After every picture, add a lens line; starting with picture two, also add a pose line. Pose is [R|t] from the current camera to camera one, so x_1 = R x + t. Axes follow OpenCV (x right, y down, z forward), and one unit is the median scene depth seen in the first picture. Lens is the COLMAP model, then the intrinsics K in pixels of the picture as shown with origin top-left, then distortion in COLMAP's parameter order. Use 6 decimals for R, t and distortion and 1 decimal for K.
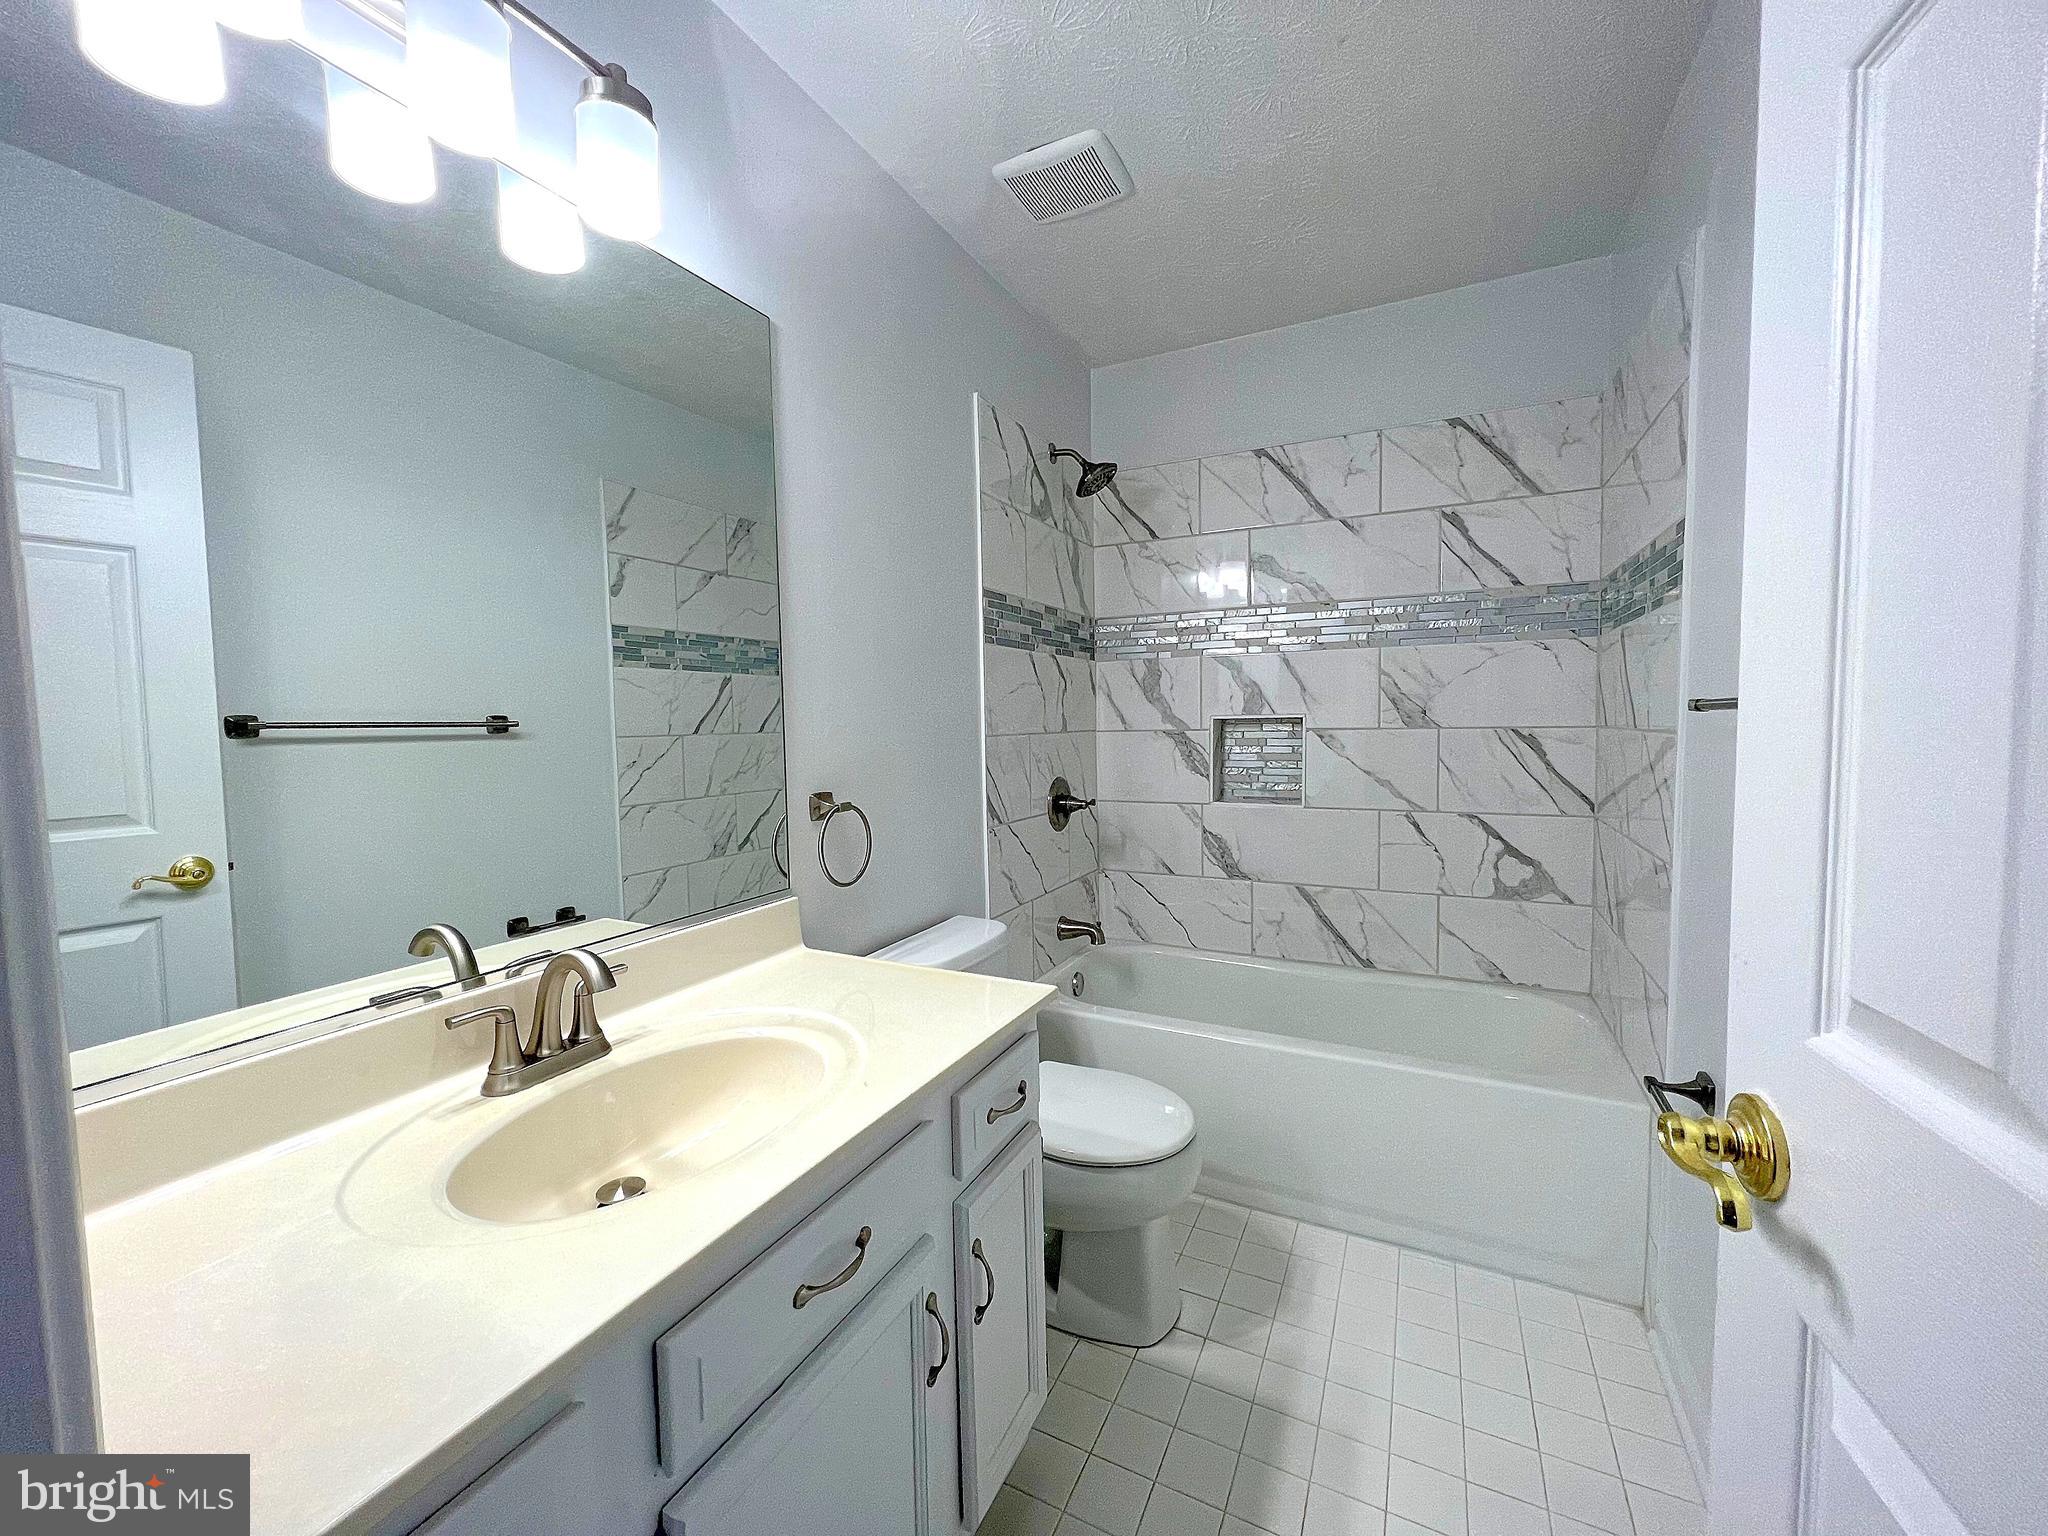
lens RADIAL K [[817.1, 0, 1018.4], [0, 817.1, 761.9], [0, 0, 1]] dist [-0.000267, -0.000119]
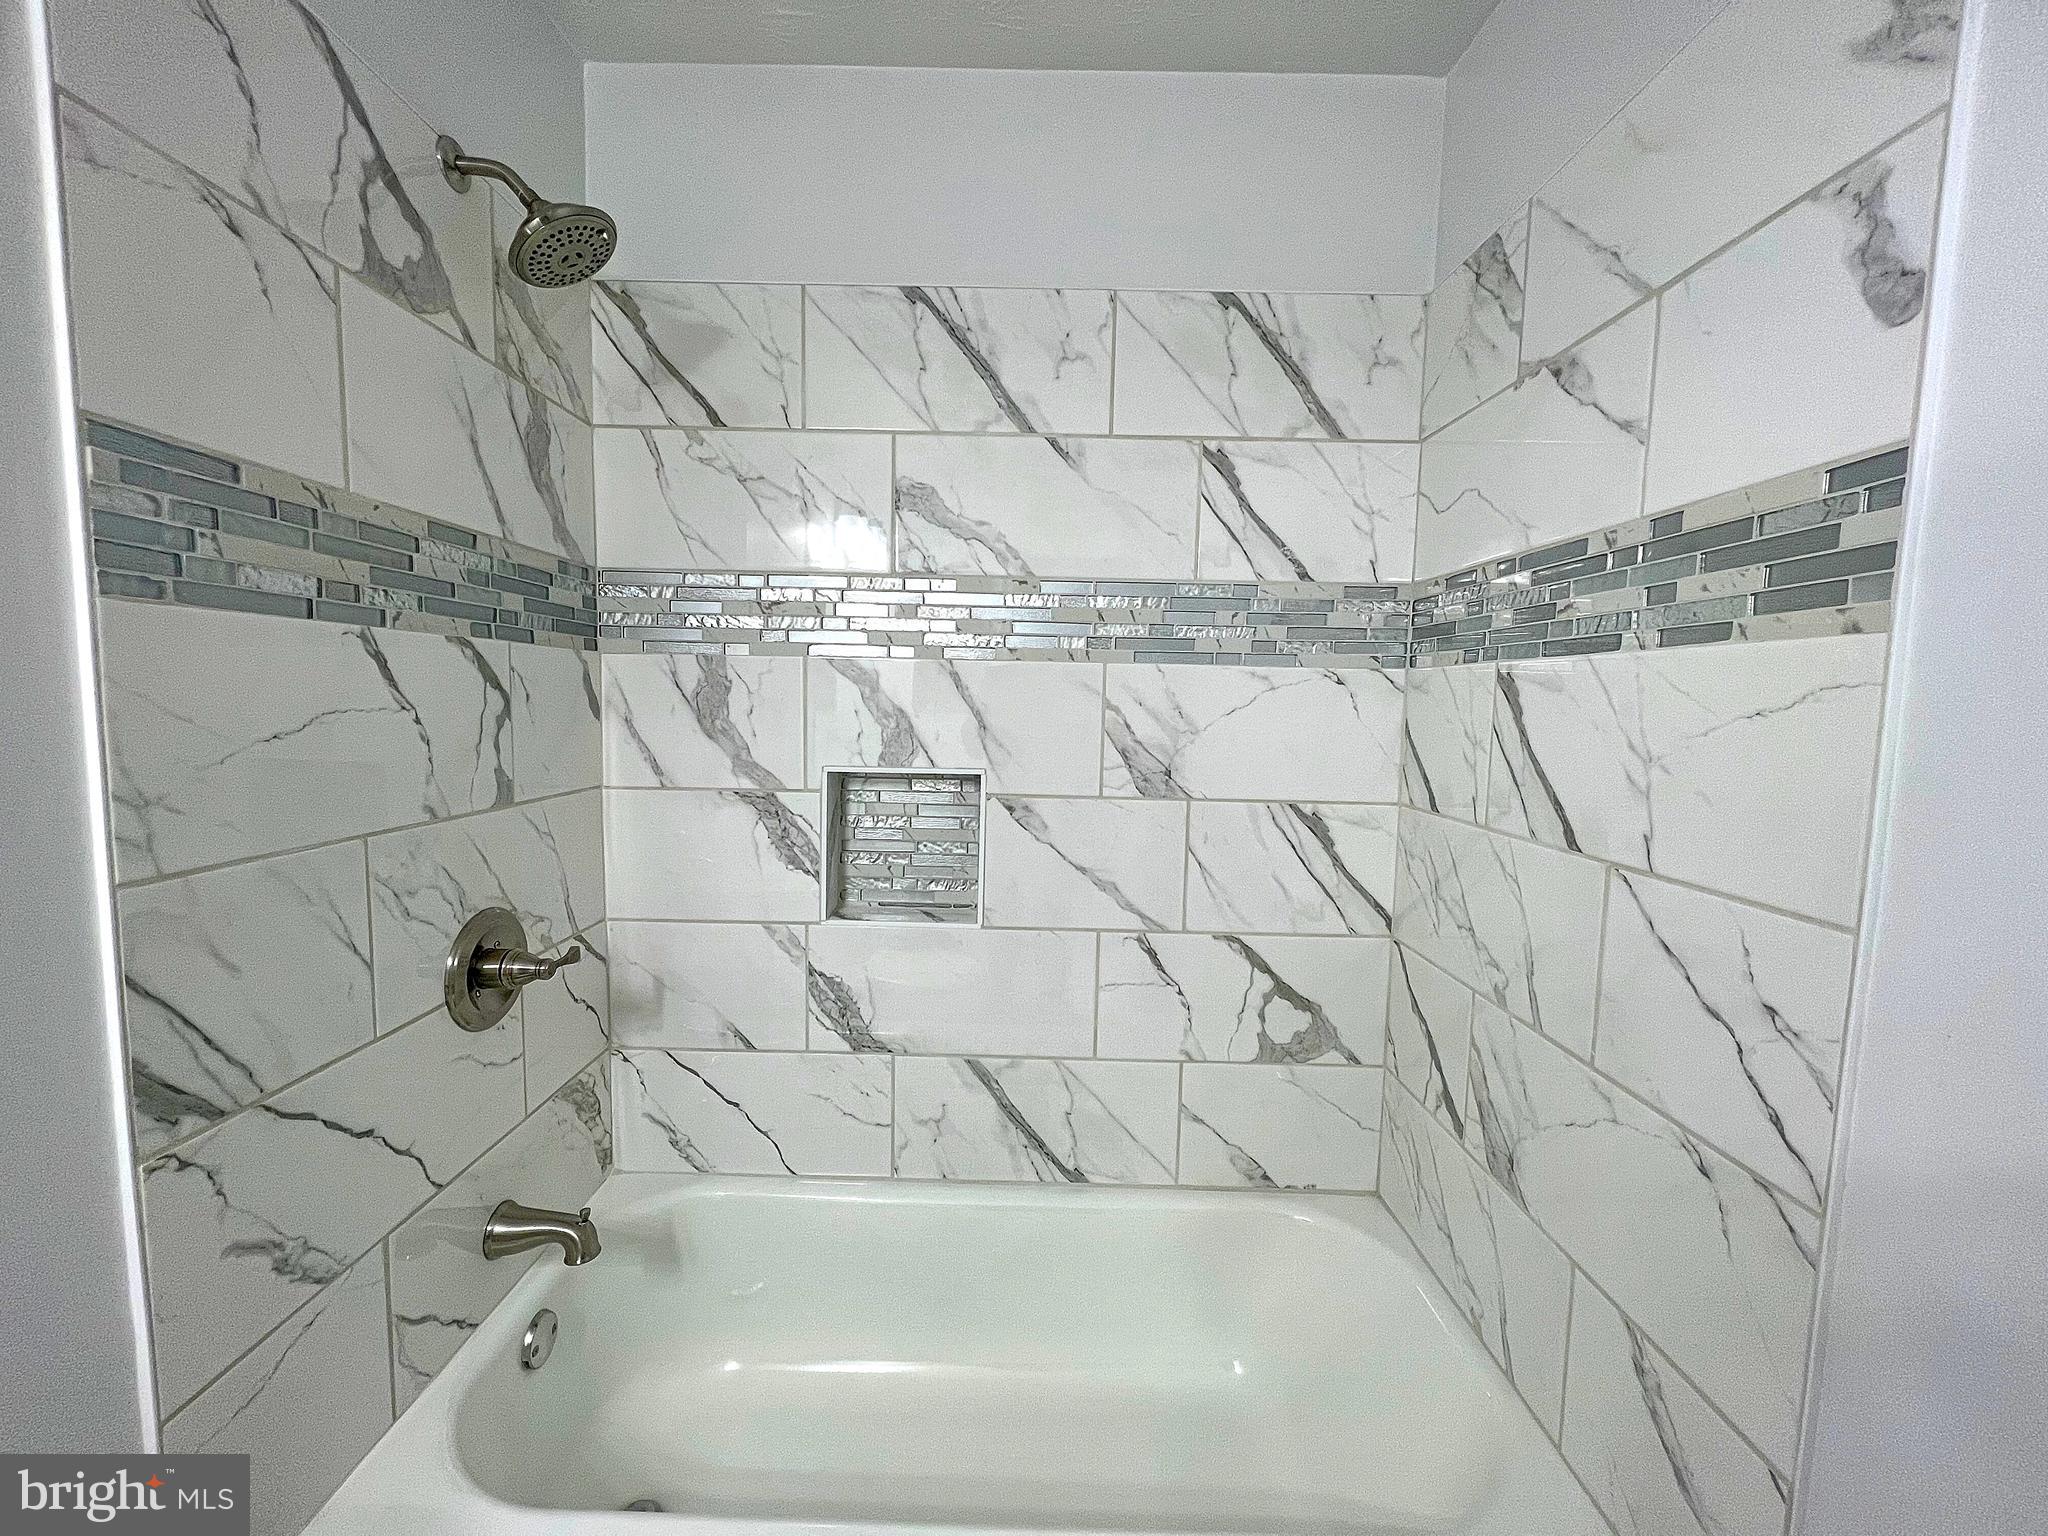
lens RADIAL K [[817.1, 0, 1021.2], [0, 817.1, 771.4], [0, 0, 1]] dist [-0.000267, -0.000119]
pose [[0.894253, -0.004299, 0.447541, 0.114881], [-0.011687, 0.999389, 0.032954, -0.077205], [-0.447409, -0.034700, 0.893656, 0.472925]]
